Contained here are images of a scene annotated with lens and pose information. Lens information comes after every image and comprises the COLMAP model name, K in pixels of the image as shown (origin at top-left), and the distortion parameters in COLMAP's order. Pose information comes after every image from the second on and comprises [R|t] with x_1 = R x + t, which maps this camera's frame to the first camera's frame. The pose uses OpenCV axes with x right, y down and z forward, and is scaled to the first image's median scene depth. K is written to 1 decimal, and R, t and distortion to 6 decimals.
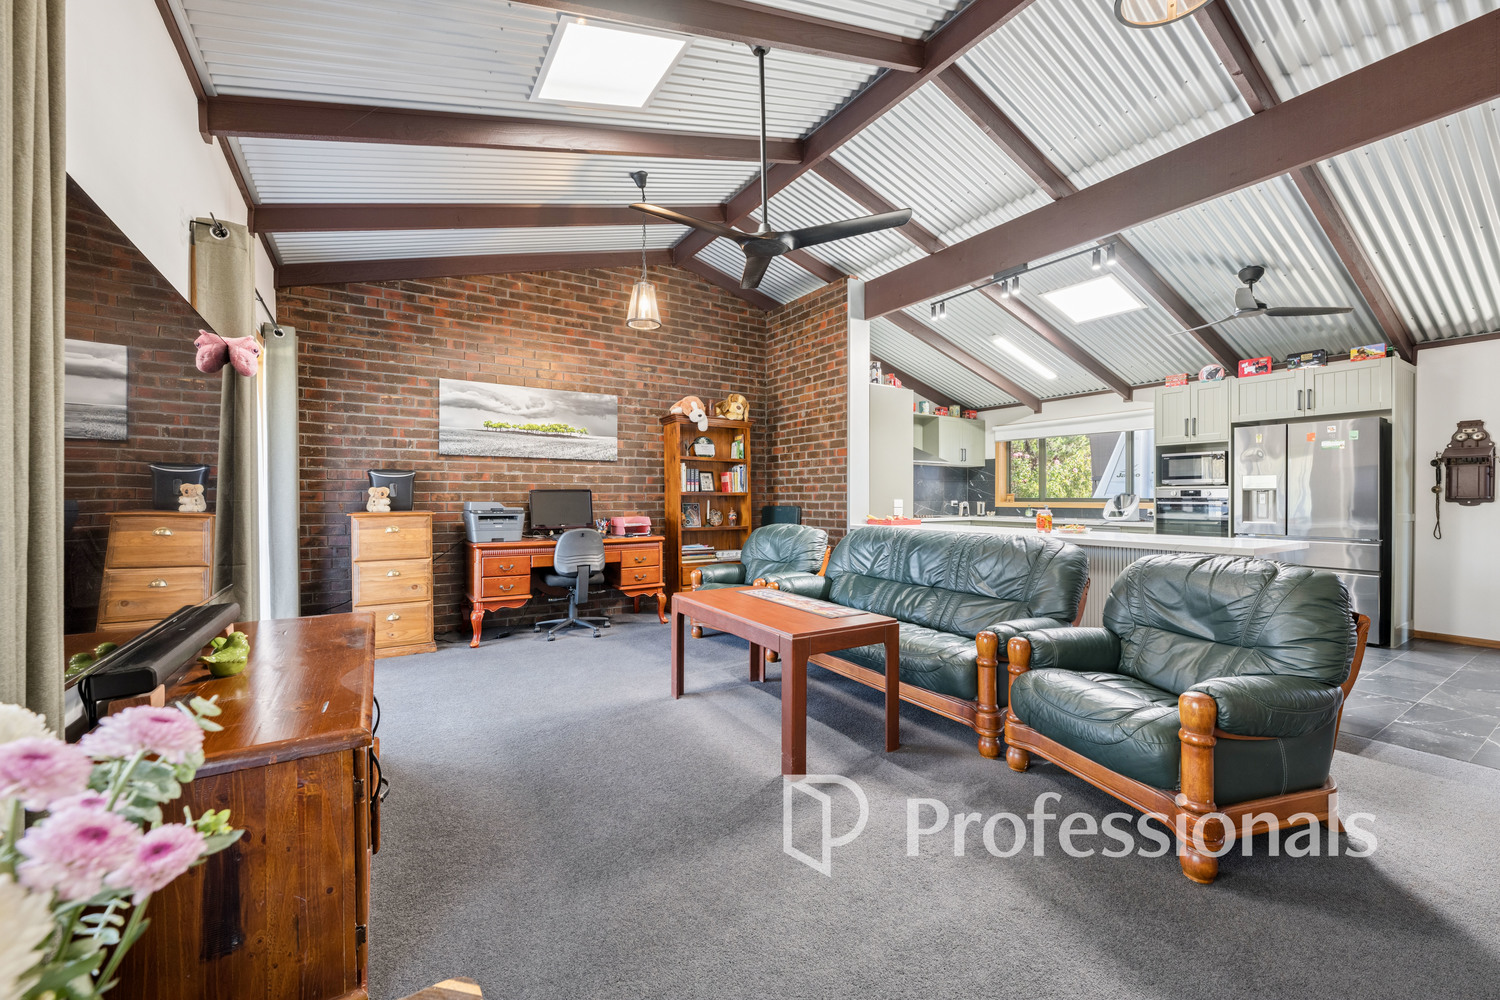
lens RADIAL K [[601.7, 0, 750.4], [0, 601.7, 494.5], [0, 0, 1]] dist [0.006658, -0.000296]
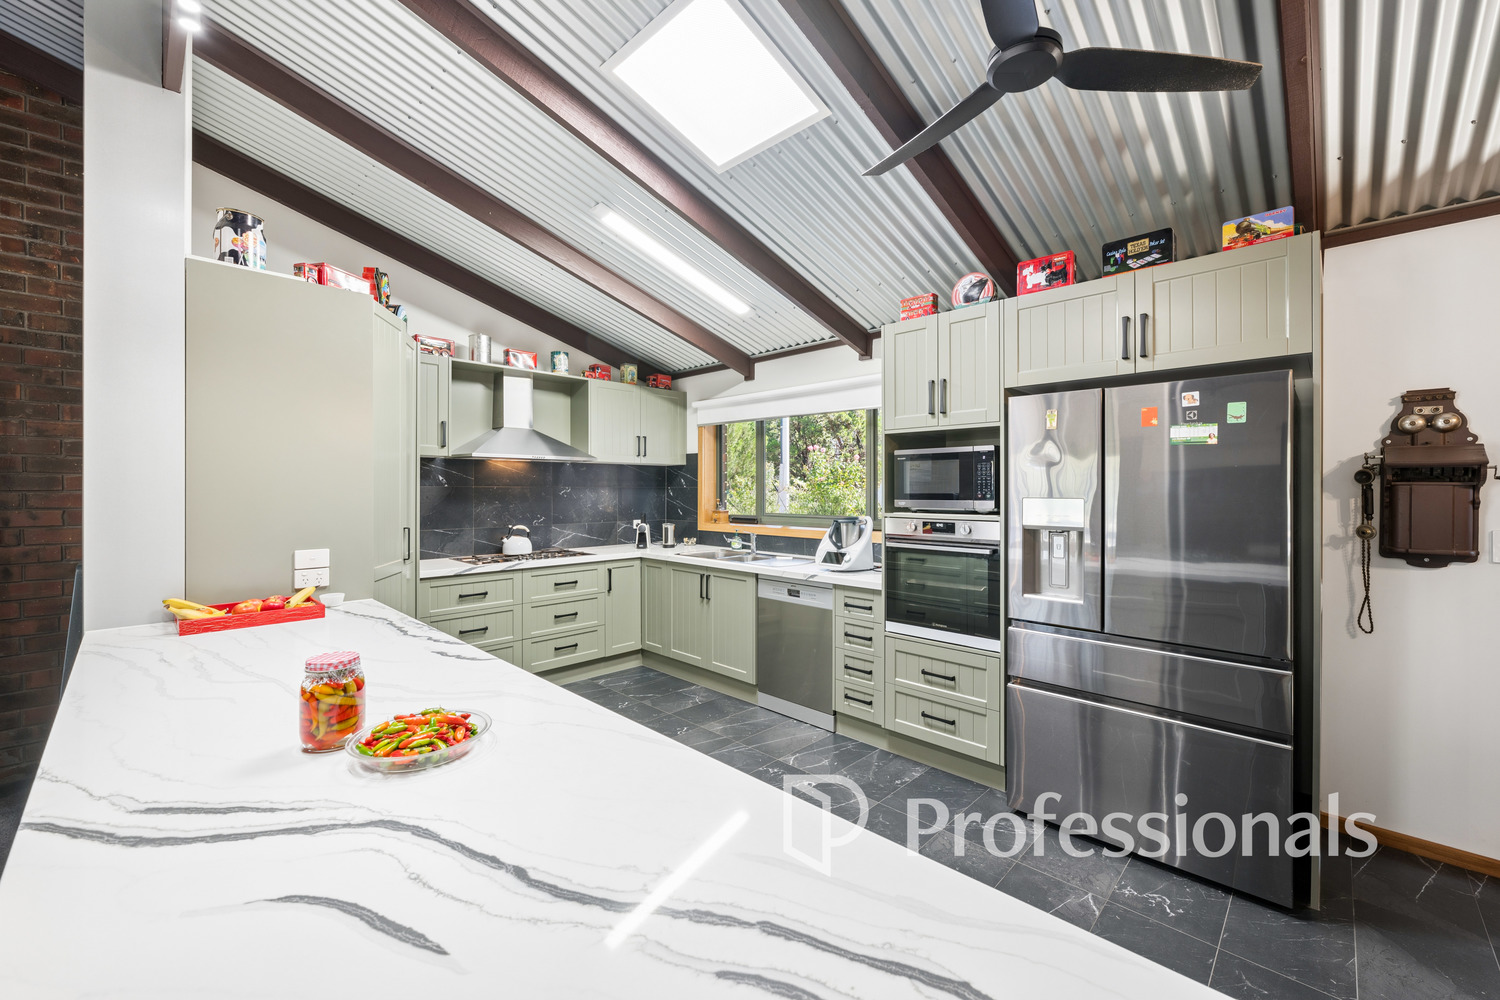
lens RADIAL K [[600.0, 0, 755.1], [0, 600.0, 484.4], [0, 0, 1]] dist [0.000931, 0.000330]
pose [[0.974801, 0.001754, 0.223067, 0.473997], [-0.001461, 0.999998, -0.001478, -0.038265], [-0.223070, 0.001115, 0.974802, 0.551958]]
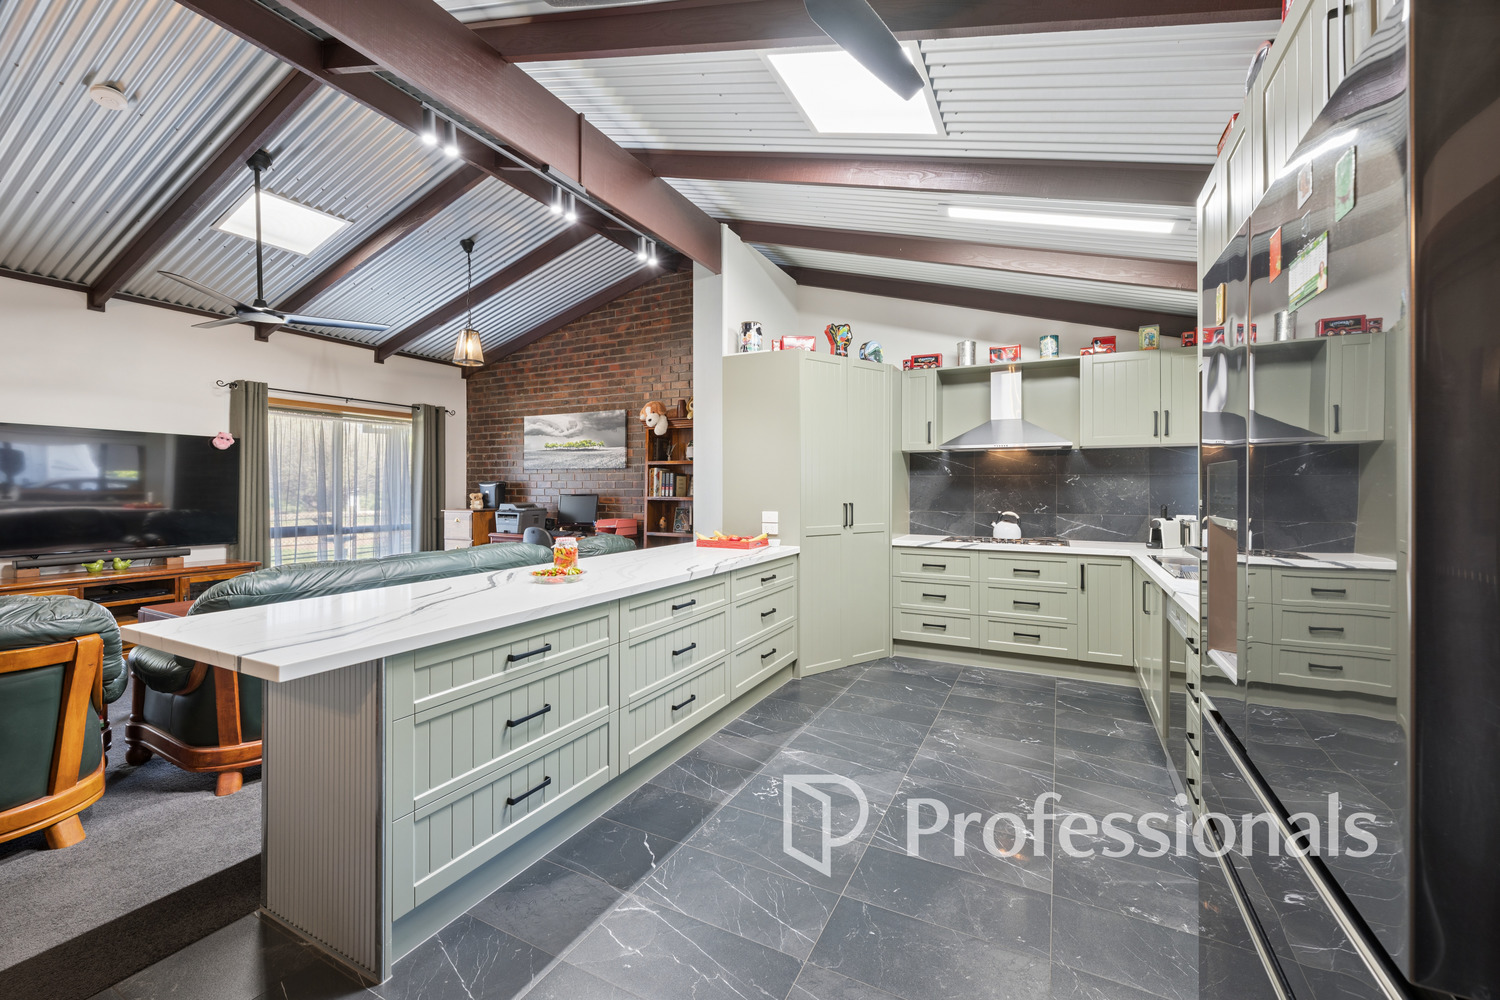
lens RADIAL K [[600.0, 0, 755.1], [0, 600.0, 484.4], [0, 0, 1]] dist [0.000931, 0.000330]
pose [[0.500805, -0.004378, -0.865549, 0.878515], [0.003601, 0.999989, -0.002975, -0.022024], [0.865553, -0.001627, 0.500815, 0.669997]]
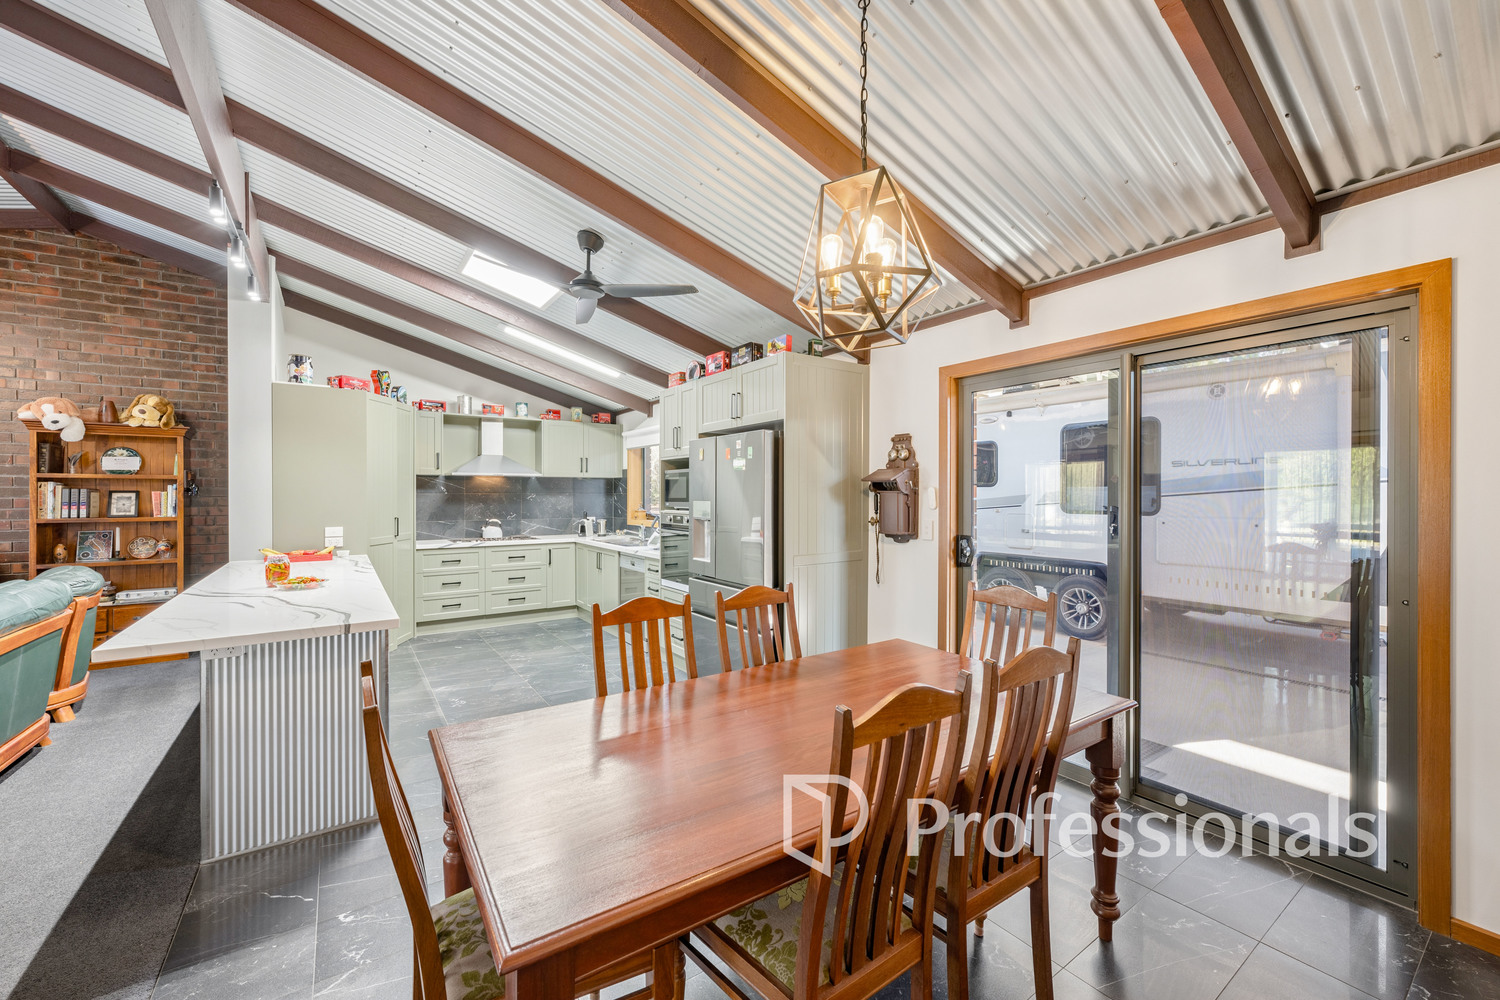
lens RADIAL K [[601.7, 0, 750.4], [0, 601.7, 494.5], [0, 0, 1]] dist [0.006658, -0.000296]
pose [[0.999643, -0.001693, 0.026674, 0.816372], [0.001503, 0.999974, 0.007123, -0.041866], [-0.026686, -0.007081, 0.999619, 0.190445]]
